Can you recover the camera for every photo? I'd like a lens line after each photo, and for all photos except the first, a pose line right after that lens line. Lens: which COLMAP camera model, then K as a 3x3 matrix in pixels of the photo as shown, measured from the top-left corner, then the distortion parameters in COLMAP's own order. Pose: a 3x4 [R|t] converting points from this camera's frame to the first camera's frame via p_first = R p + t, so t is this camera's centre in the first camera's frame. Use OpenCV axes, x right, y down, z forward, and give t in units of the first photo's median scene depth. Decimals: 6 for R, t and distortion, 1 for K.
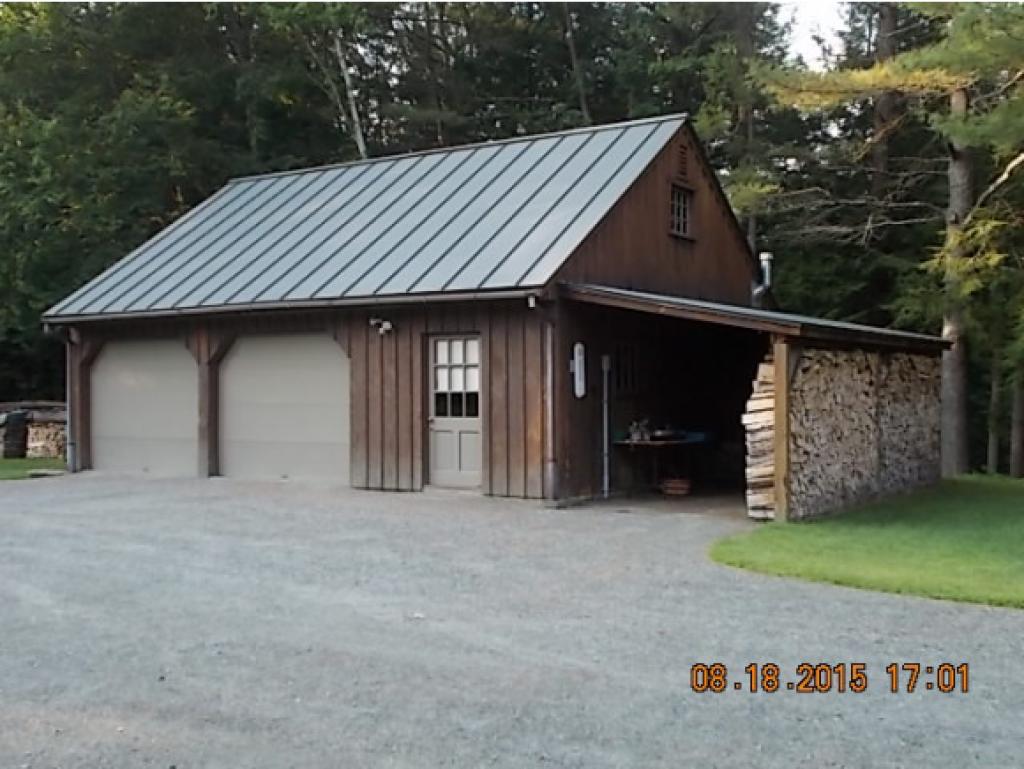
lens RADIAL K [[1116.7, 0, 512.0], [0, 1116.7, 384.5], [0, 0, 1]] dist [0.051270, -0.030015]
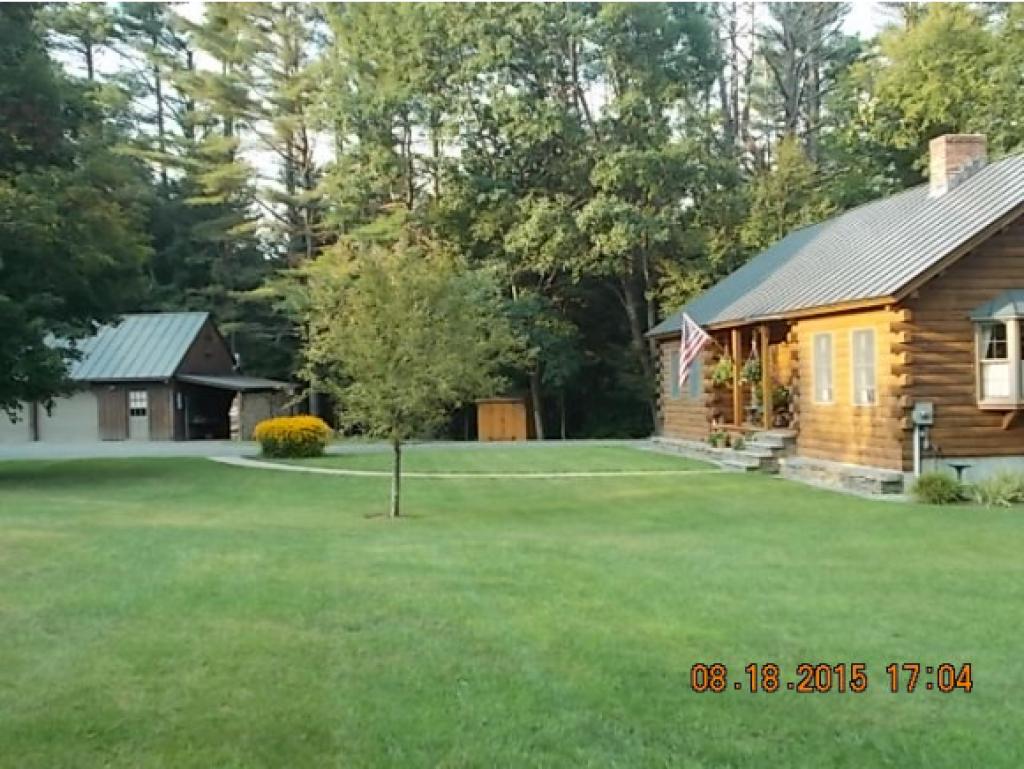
lens RADIAL K [[1116.7, 0, 512.0], [0, 1116.7, 384.5], [0, 0, 1]] dist [0.051270, -0.030015]
pose [[0.900527, -0.014654, 0.434553, -0.482729], [0.019927, 0.999773, -0.007581, -0.015439], [-0.434343, 0.015486, 0.900615, -2.362090]]
